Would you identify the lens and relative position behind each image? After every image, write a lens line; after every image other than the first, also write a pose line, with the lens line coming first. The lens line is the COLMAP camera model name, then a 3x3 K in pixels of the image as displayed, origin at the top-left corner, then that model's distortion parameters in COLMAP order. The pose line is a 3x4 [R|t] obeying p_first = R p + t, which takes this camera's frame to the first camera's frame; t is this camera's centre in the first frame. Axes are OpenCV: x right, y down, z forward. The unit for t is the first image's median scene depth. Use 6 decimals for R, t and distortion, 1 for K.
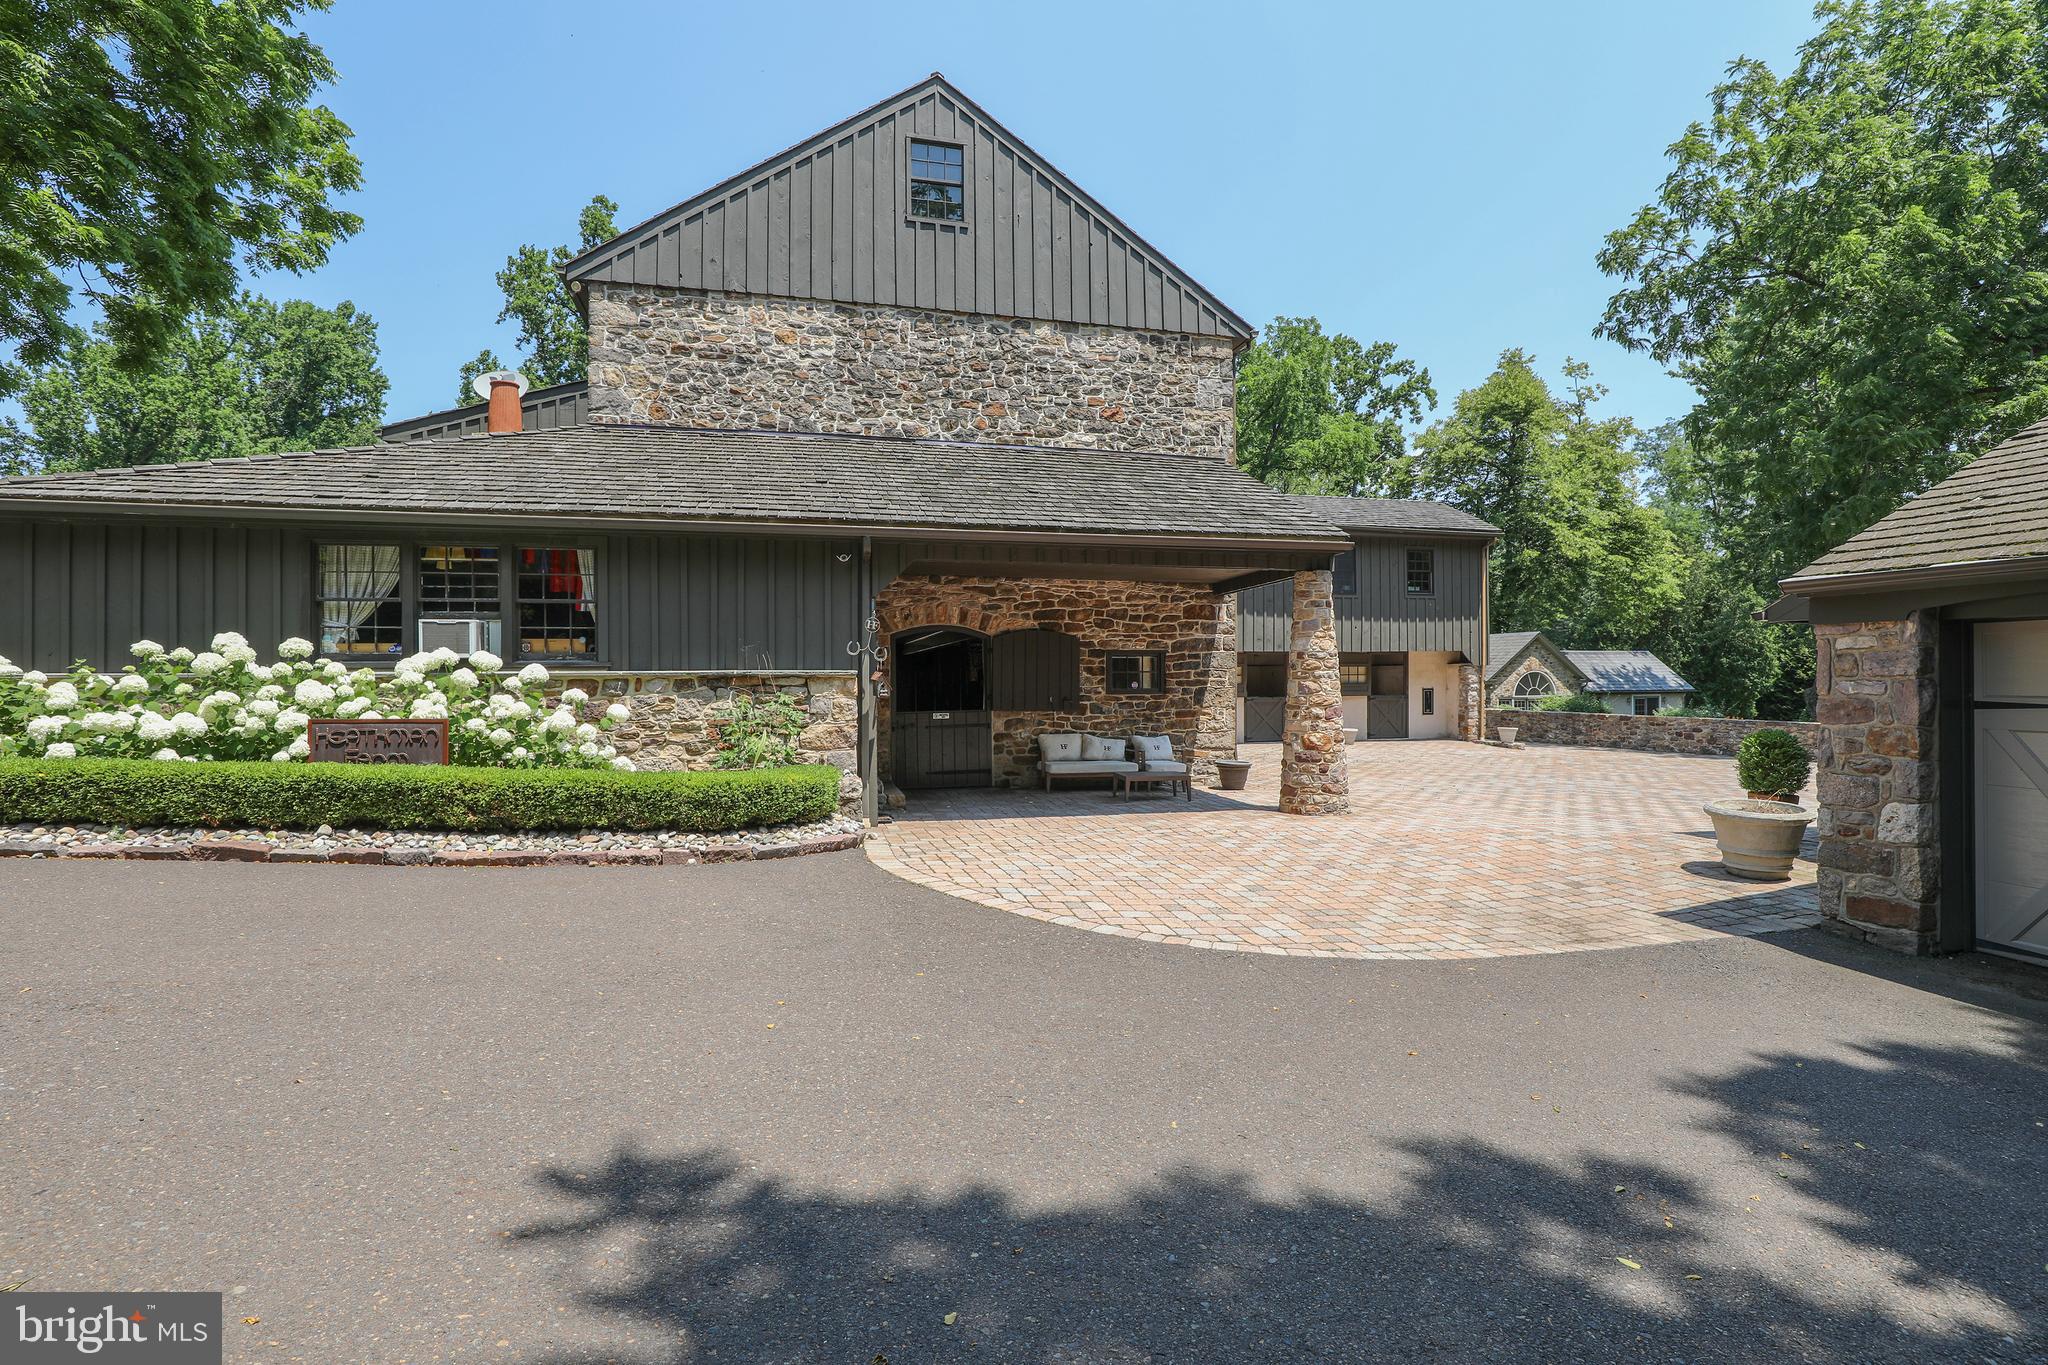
lens RADIAL K [[975.5, 0, 1059.4], [0, 975.5, 676.2], [0, 0, 1]] dist [0.003233, -0.016964]
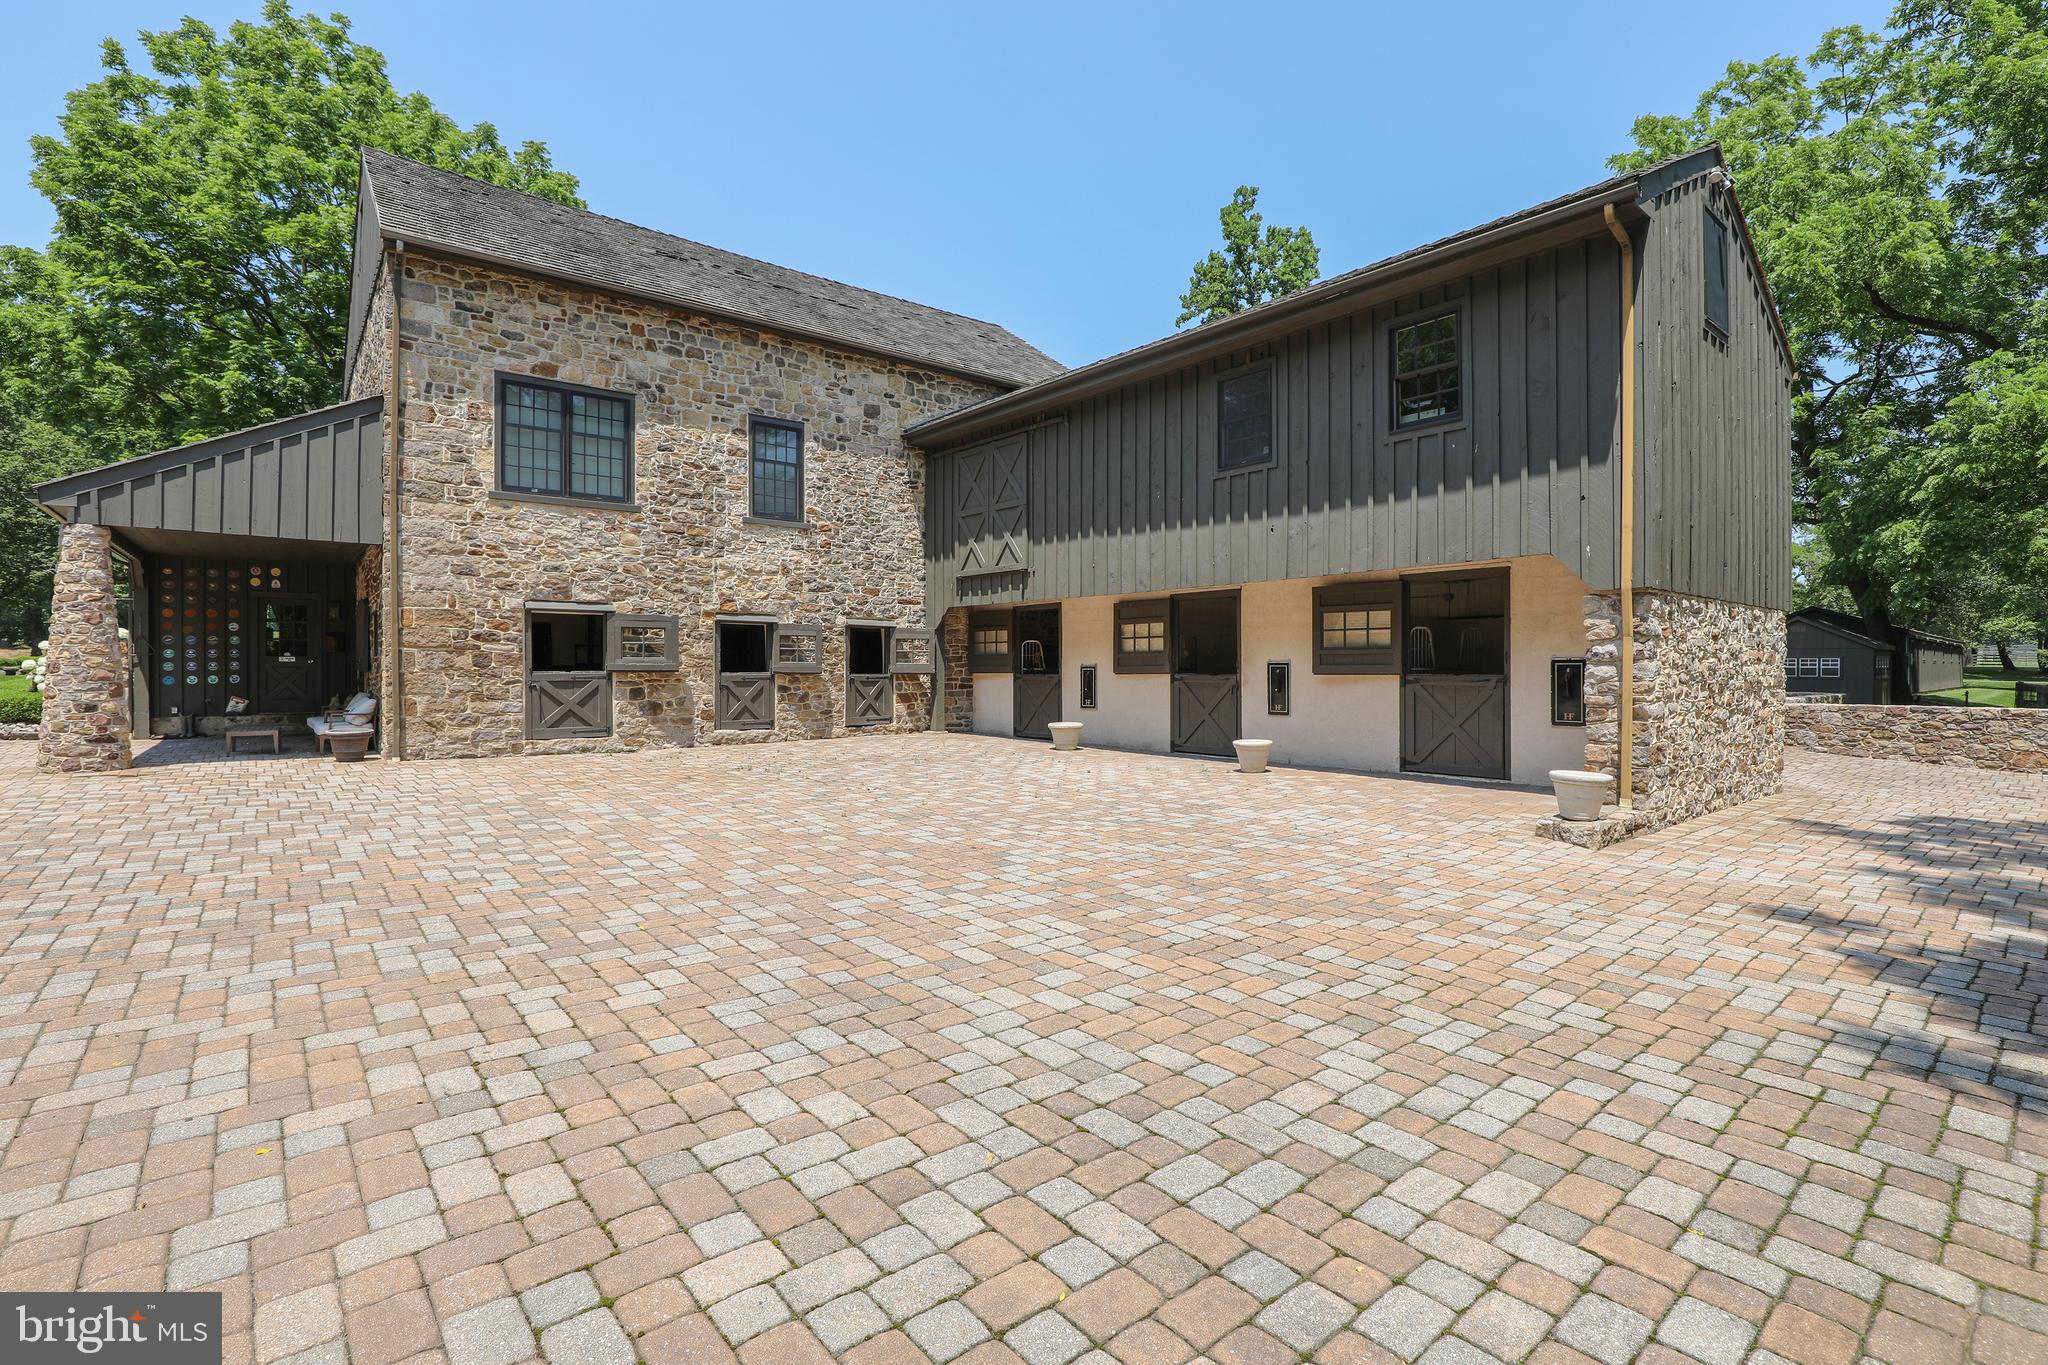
lens RADIAL K [[928.0, 0, 1024.0], [0, 928.0, 682.5], [0, 0, 1]] dist [-0.021508, 0.006585]
pose [[0.384039, 0.016572, -0.923168, 0.649866], [0.000782, 0.999833, 0.018273, 0.015642], [0.923317, -0.007739, 0.383962, 0.680522]]
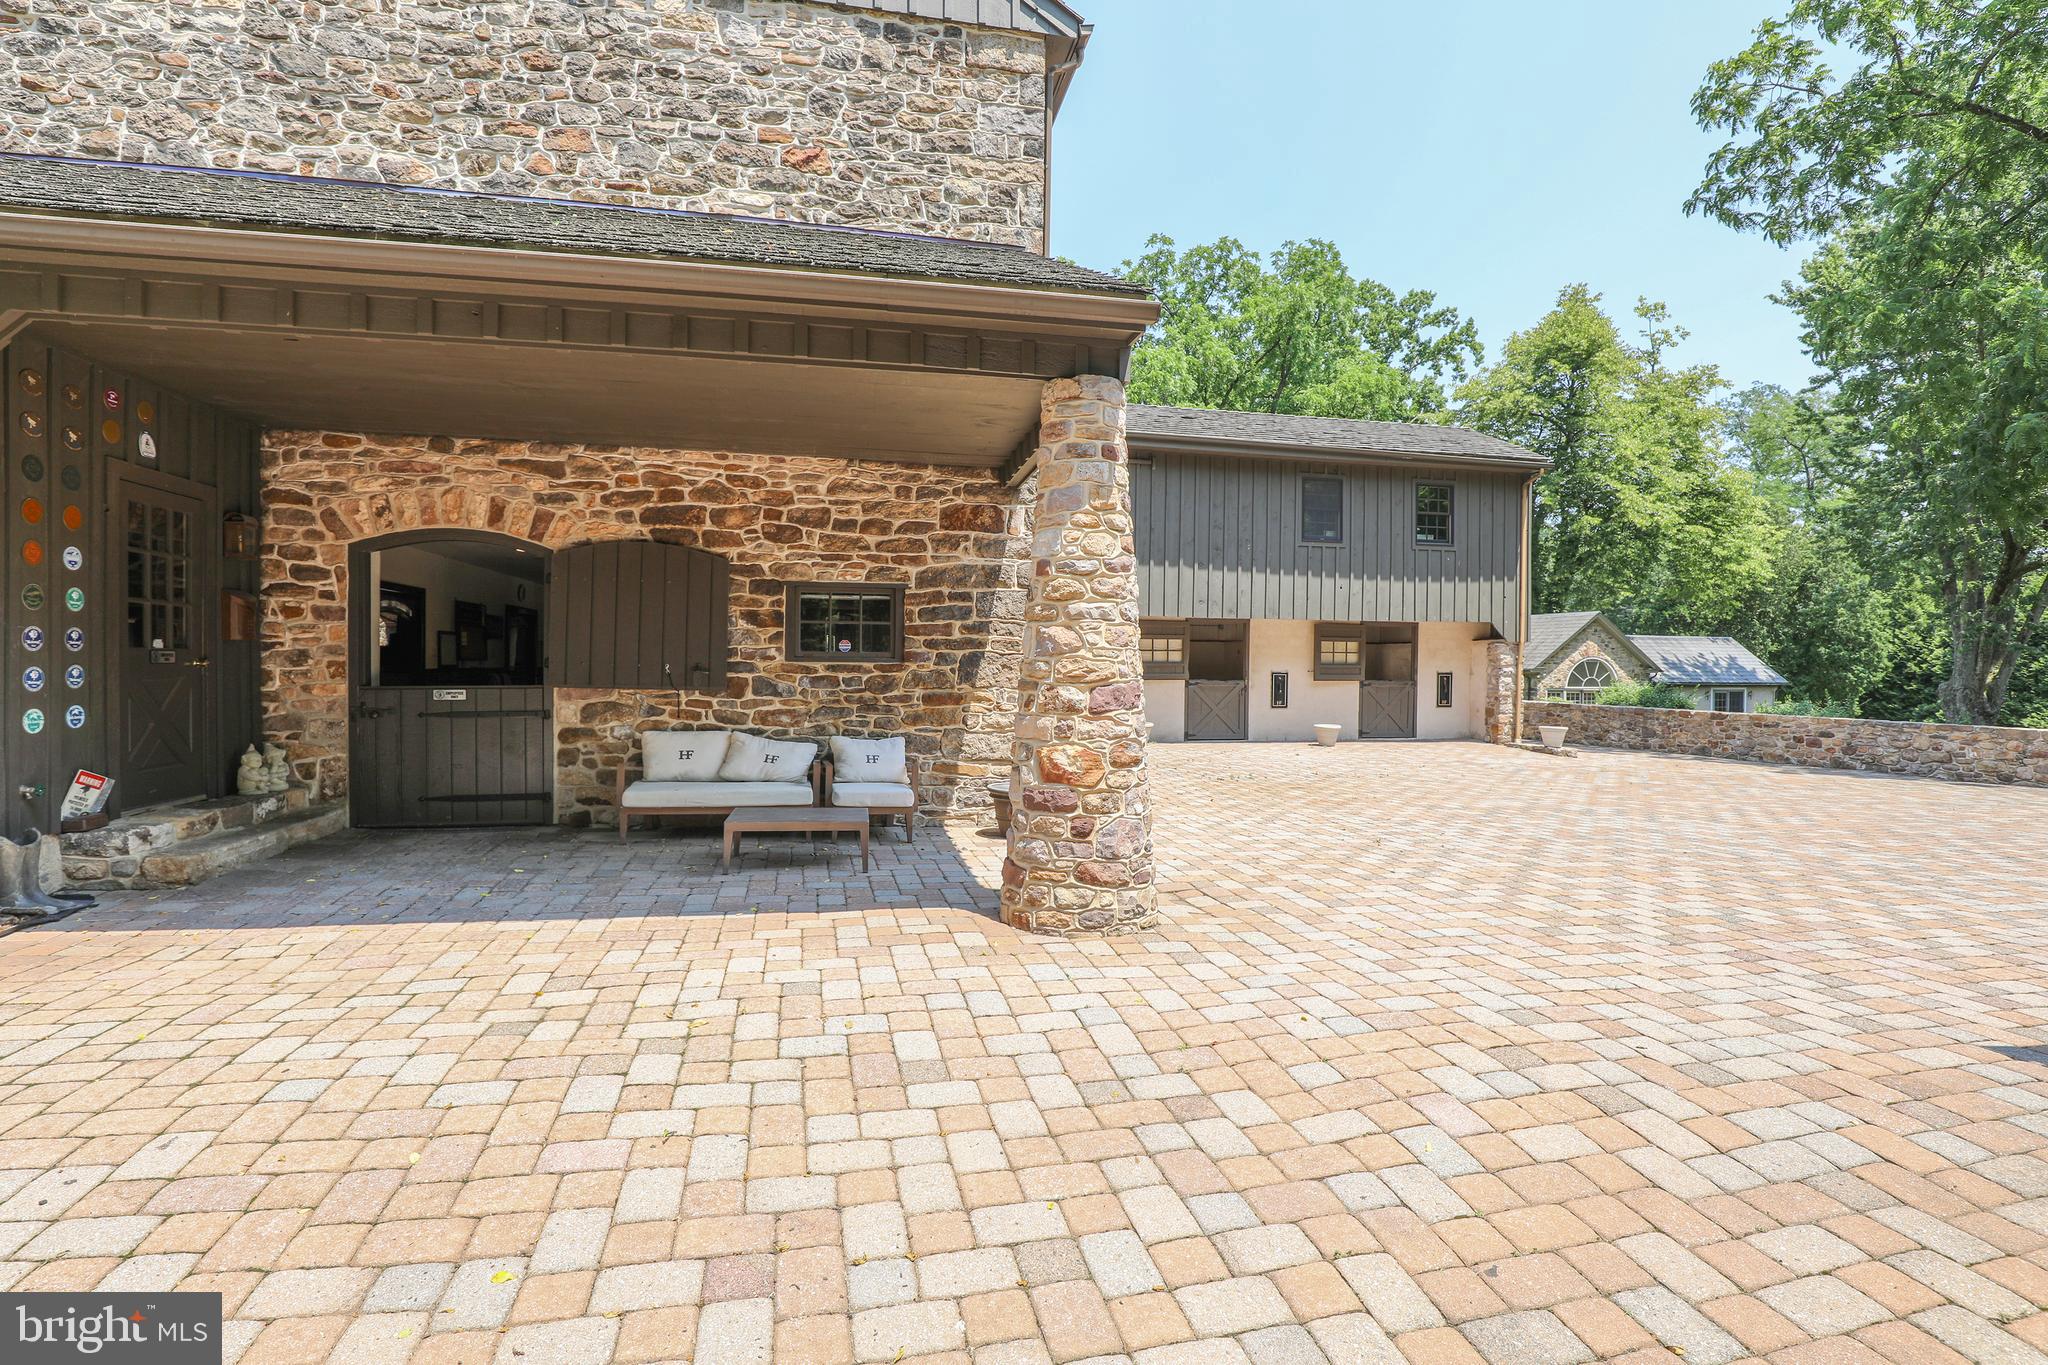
lens RADIAL K [[928.0, 0, 1024.0], [0, 928.0, 682.5], [0, 0, 1]] dist [-0.021508, 0.006585]
pose [[0.995073, 0.013763, -0.098187, 0.128368], [-0.011855, 0.999730, 0.019990, 0.010092], [0.098436, -0.018727, 0.994967, 0.265493]]
